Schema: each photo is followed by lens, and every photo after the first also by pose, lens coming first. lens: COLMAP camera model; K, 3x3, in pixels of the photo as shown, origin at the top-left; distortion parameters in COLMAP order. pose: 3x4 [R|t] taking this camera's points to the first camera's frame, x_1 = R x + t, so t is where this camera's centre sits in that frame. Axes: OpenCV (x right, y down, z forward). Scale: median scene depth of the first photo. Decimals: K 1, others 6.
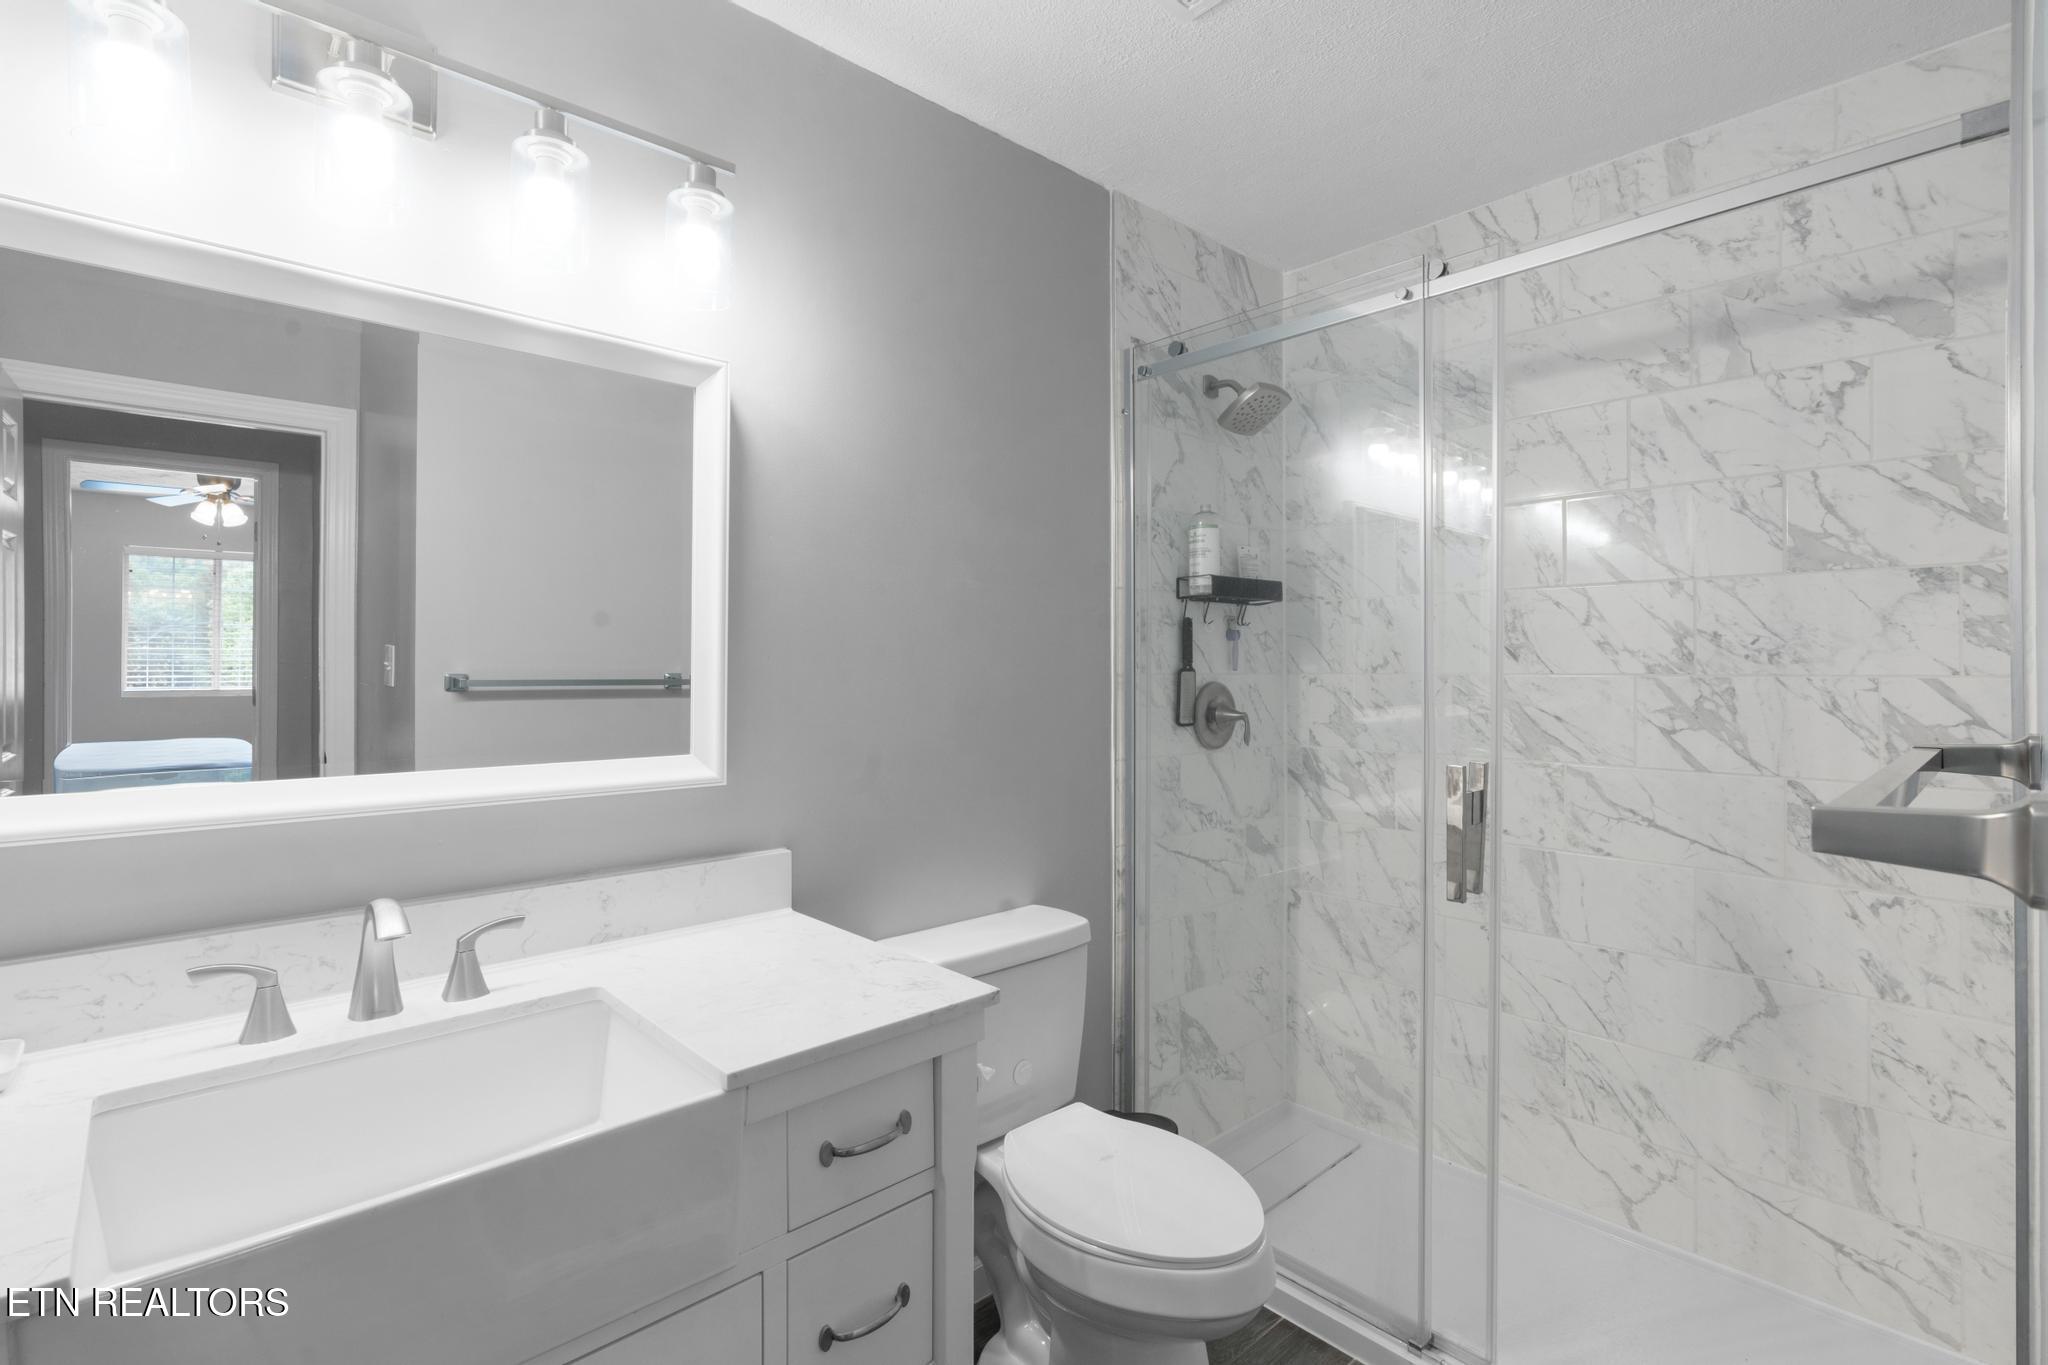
lens RADIAL K [[951.0, 0, 1039.1], [0, 951.0, 667.8], [0, 0, 1]] dist [-0.014215, 0.003604]
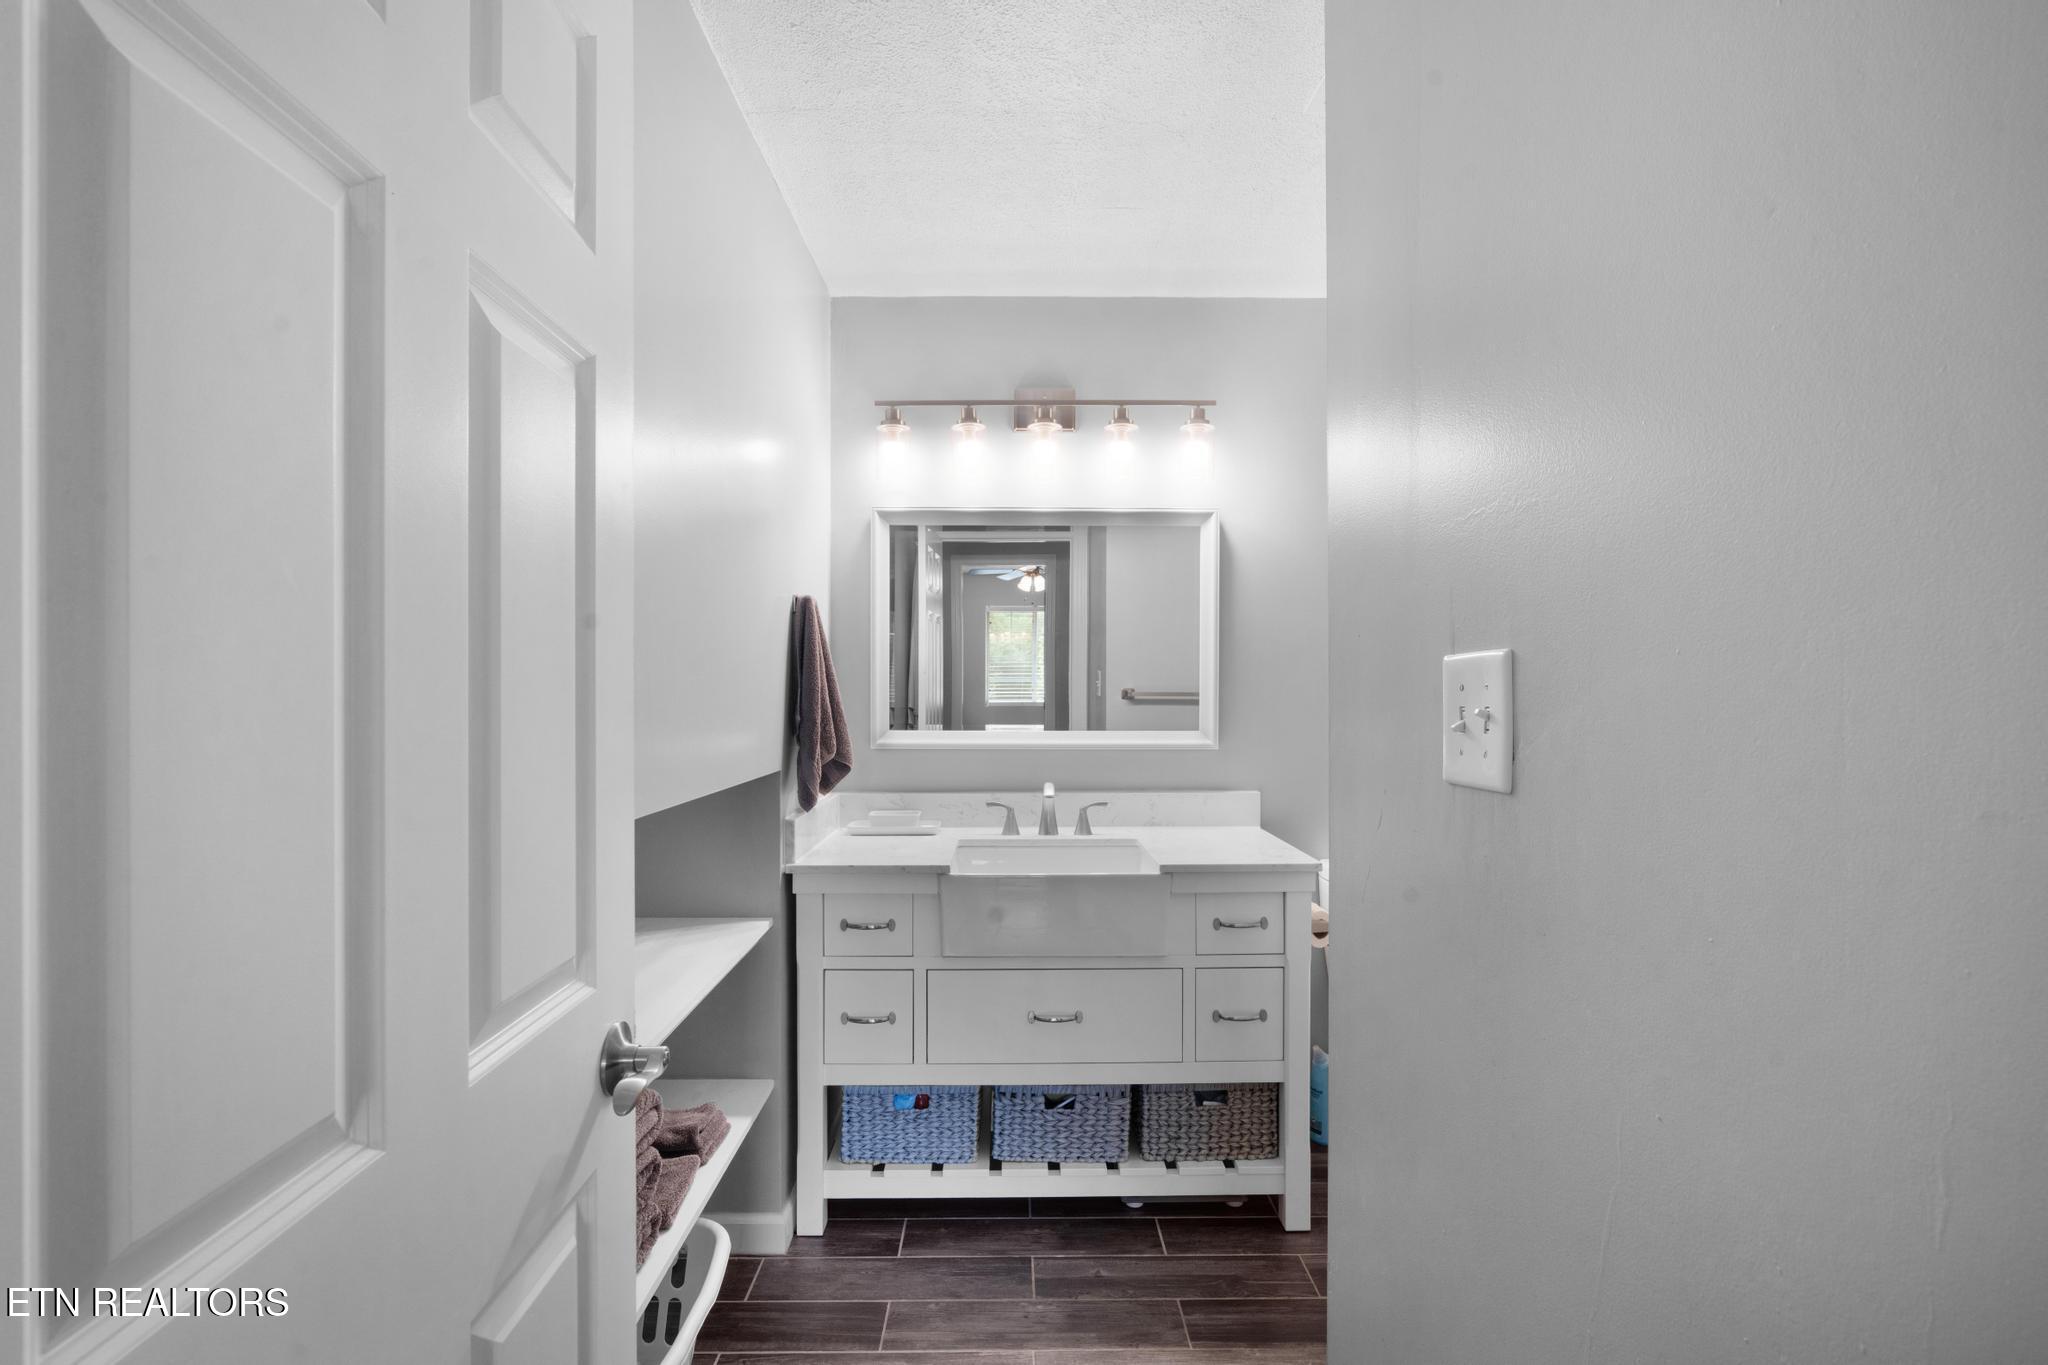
lens RADIAL K [[951.0, 0, 1019.5], [0, 951.0, 685.4], [0, 0, 1]] dist [-0.014215, 0.003604]
pose [[0.736512, -0.003504, -0.676416, 0.648255], [0.002910, 0.999994, -0.002012, 0.007275], [0.676419, -0.000486, 0.736517, -0.599797]]
